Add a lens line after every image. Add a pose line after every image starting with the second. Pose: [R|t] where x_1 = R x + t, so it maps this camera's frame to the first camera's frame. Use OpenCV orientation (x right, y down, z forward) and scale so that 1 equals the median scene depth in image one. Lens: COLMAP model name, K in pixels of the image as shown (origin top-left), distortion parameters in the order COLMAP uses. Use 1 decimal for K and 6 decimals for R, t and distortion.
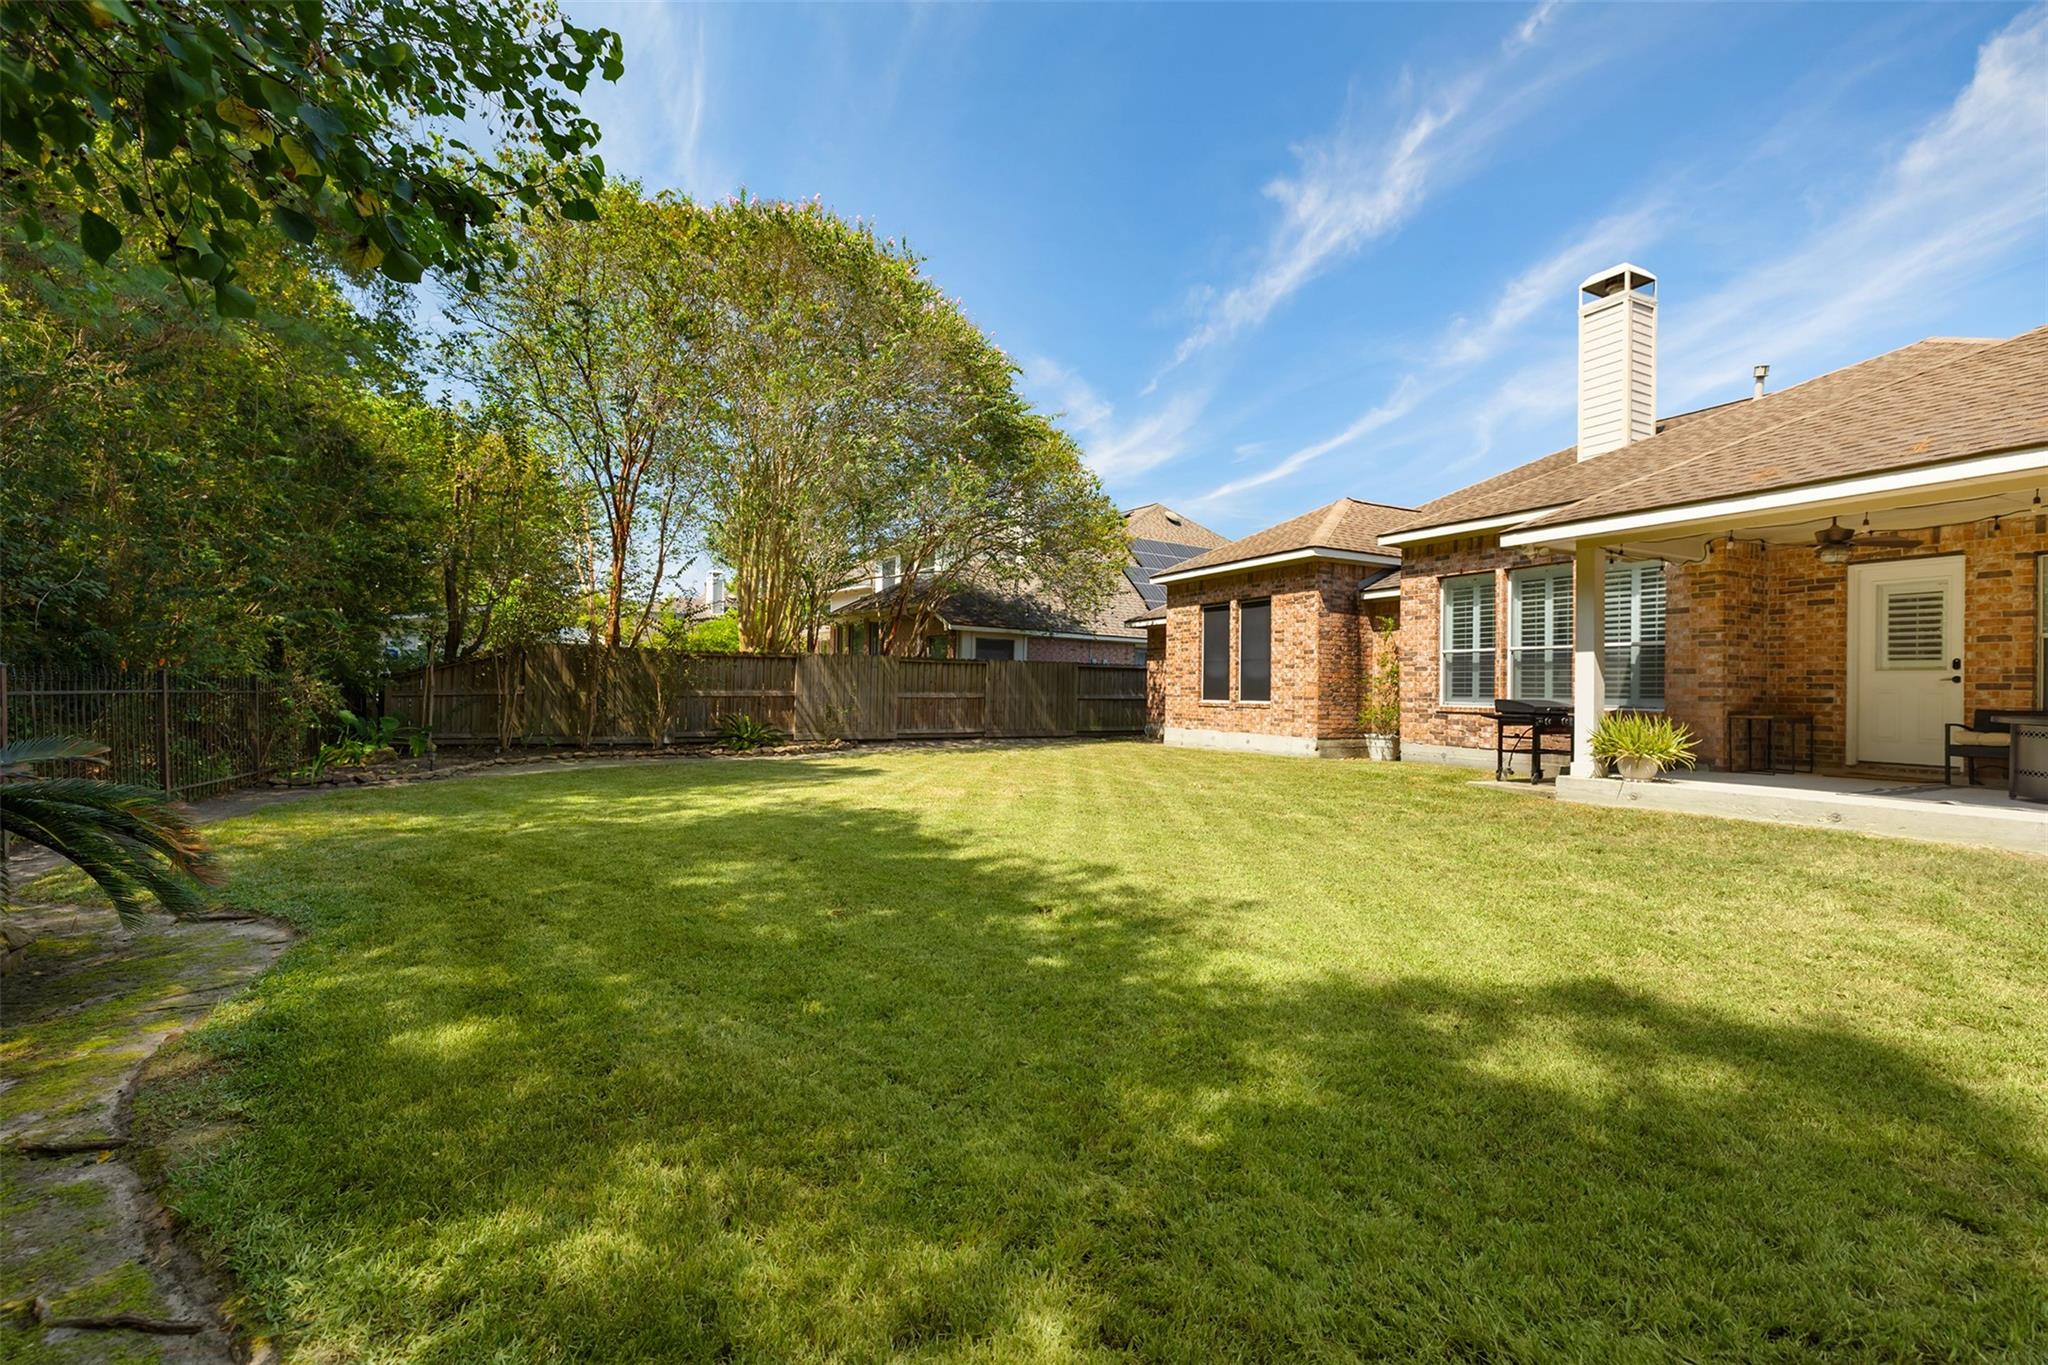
lens RADIAL K [[870.9, 0, 1032.2], [0, 870.9, 686.1], [0, 0, 1]] dist [0.002474, -0.000080]
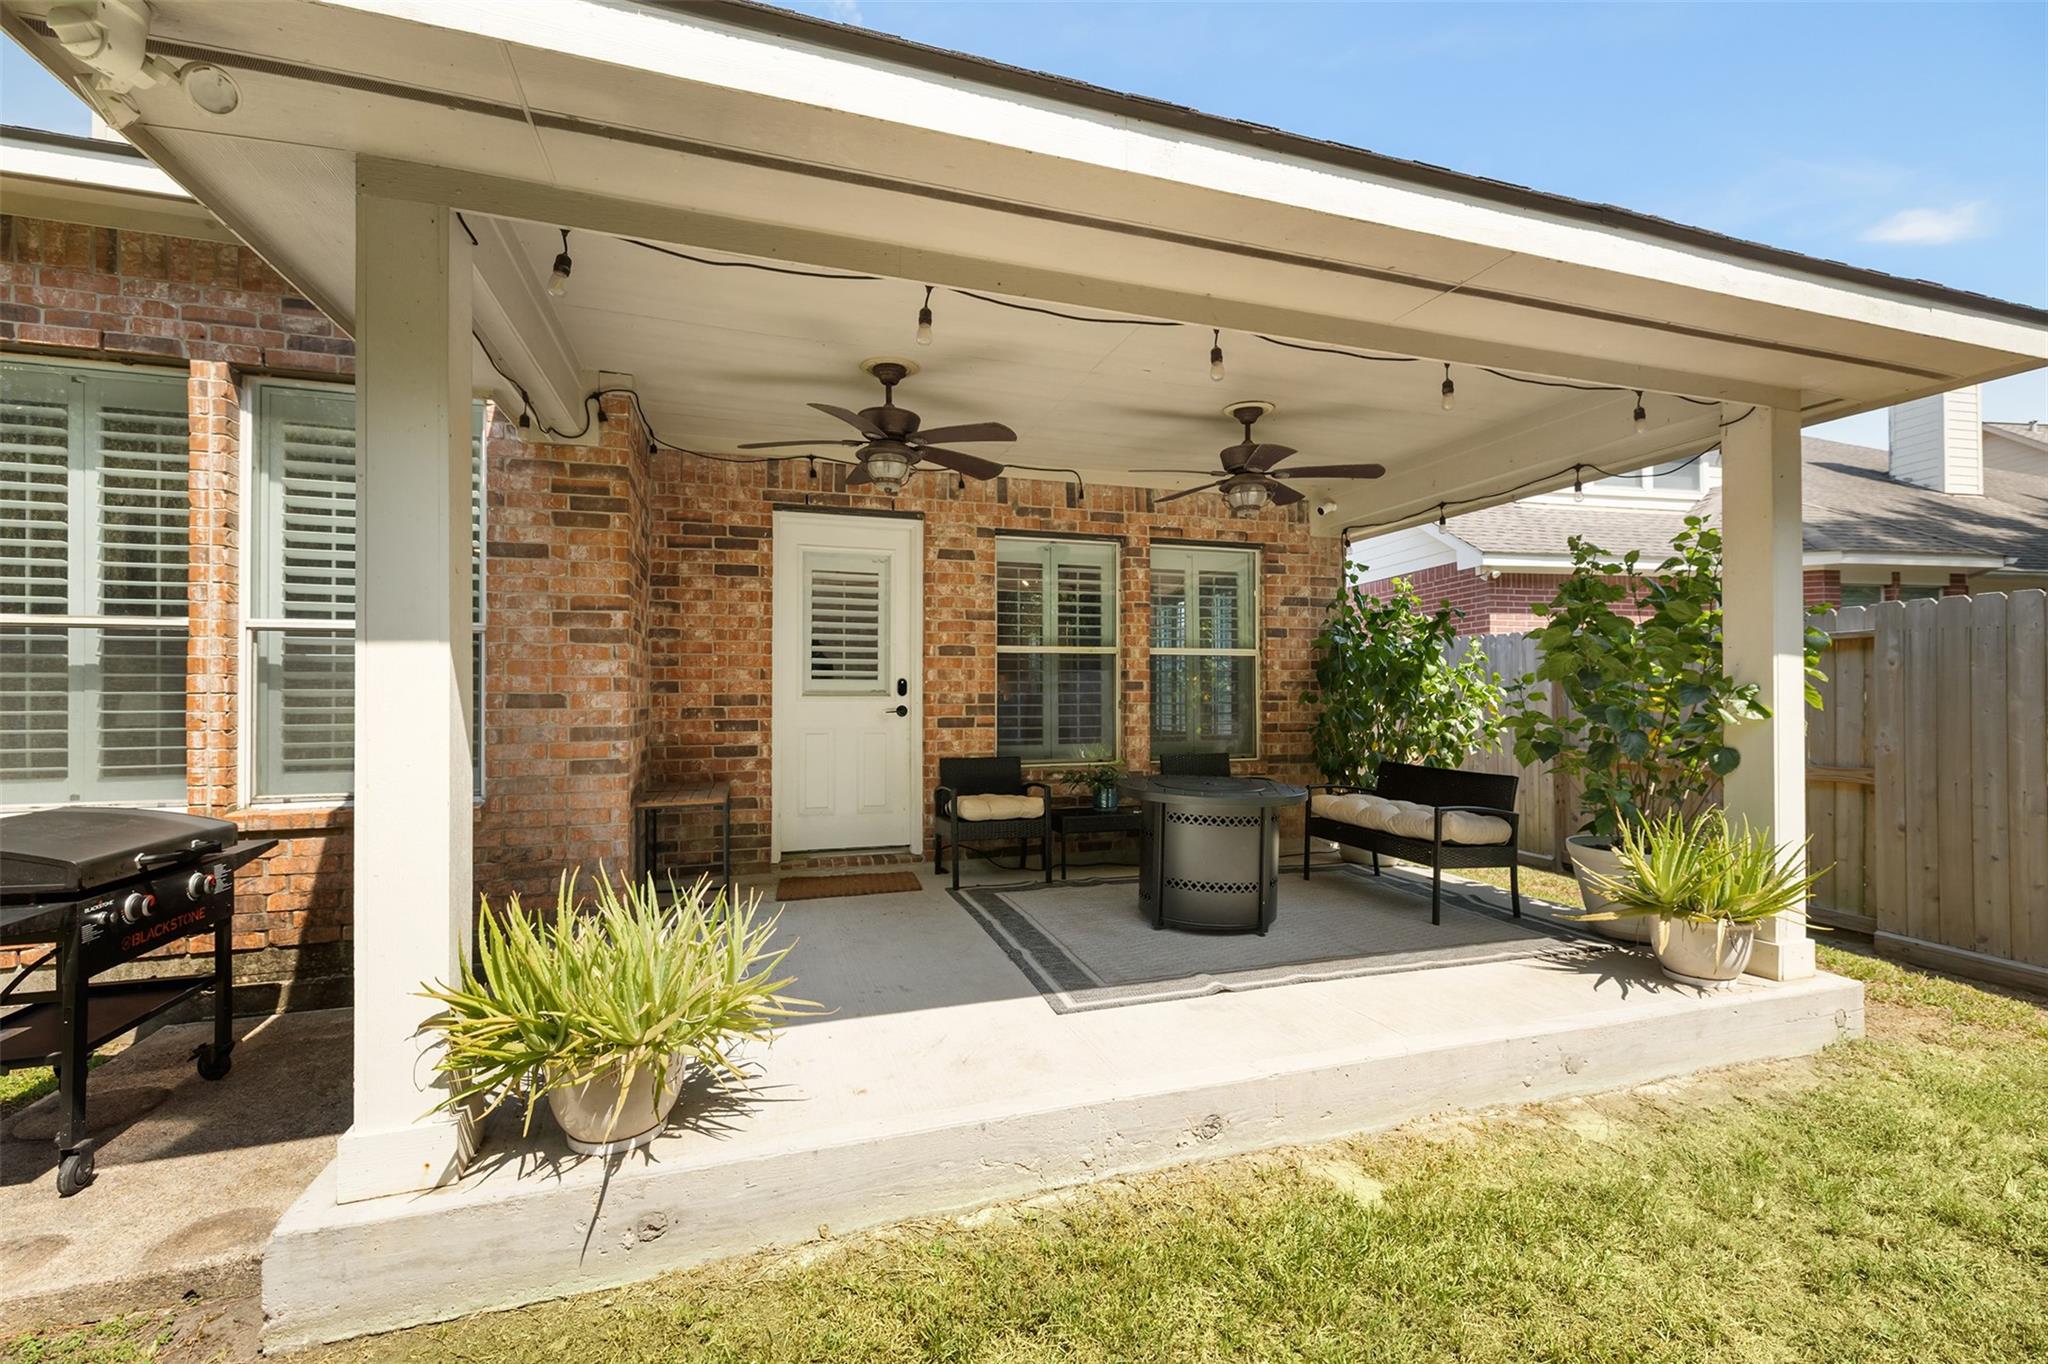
lens RADIAL K [[870.9, 0, 1040.8], [0, 870.9, 683.0], [0, 0, 1]] dist [0.002474, -0.000080]
pose [[0.141423, -0.001489, 0.989948, 0.366594], [0.001116, 0.999998, 0.001345, -0.024767], [-0.989949, 0.000914, 0.141425, 0.684569]]
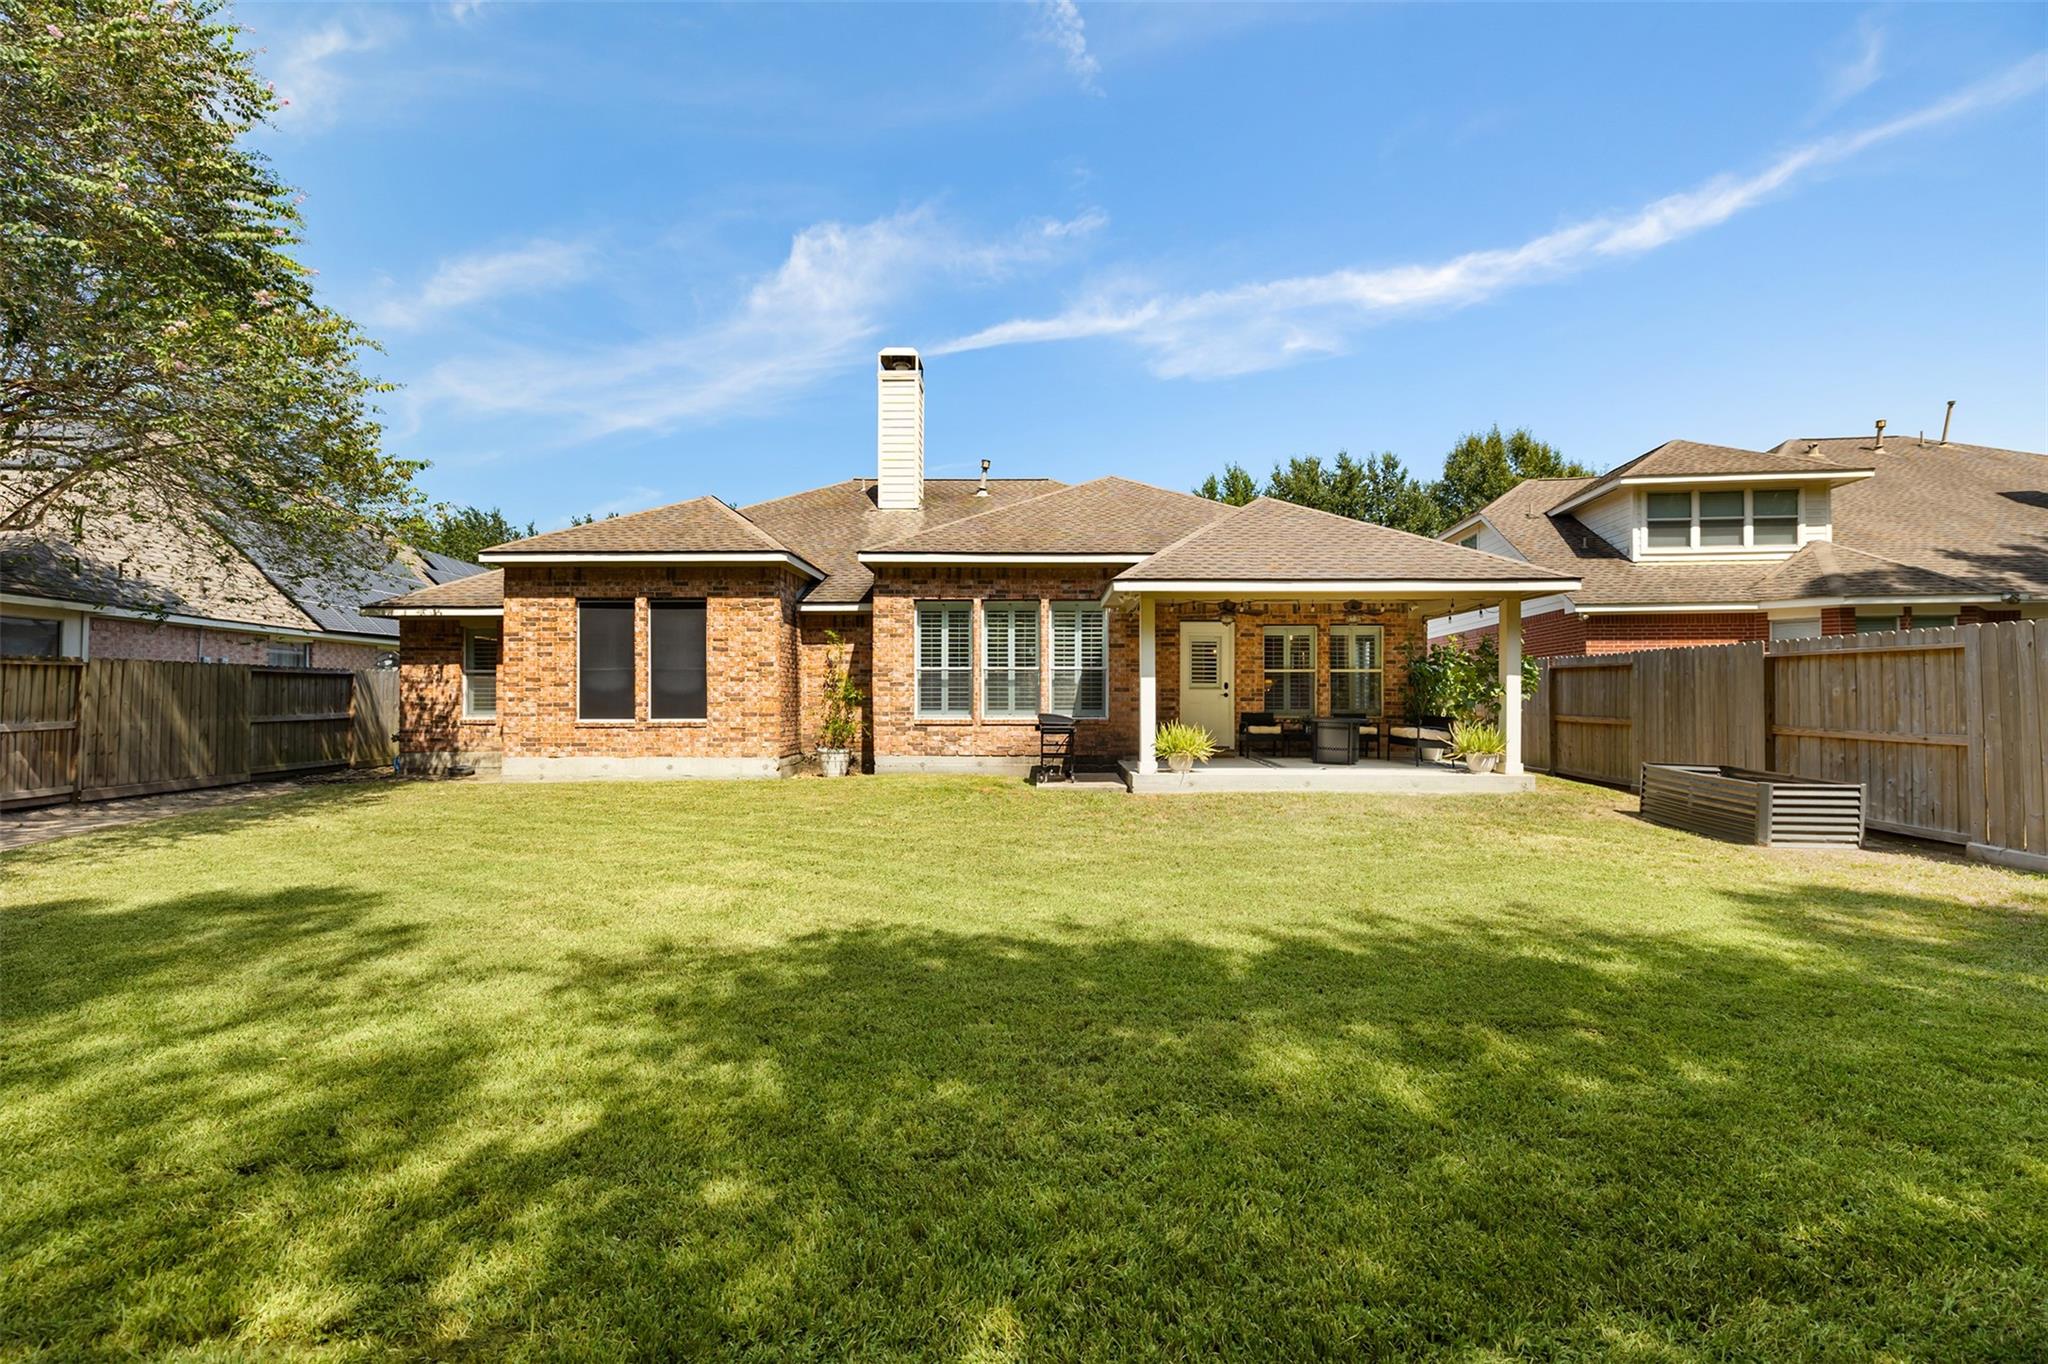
lens RADIAL K [[870.9, 0, 1026.1], [0, 870.9, 685.1], [0, 0, 1]] dist [0.002474, -0.000080]
pose [[0.467472, -0.003122, 0.884002, -0.523977], [0.002693, 0.999994, 0.002108, -0.026288], [-0.884004, 0.001395, 0.467478, 0.469878]]
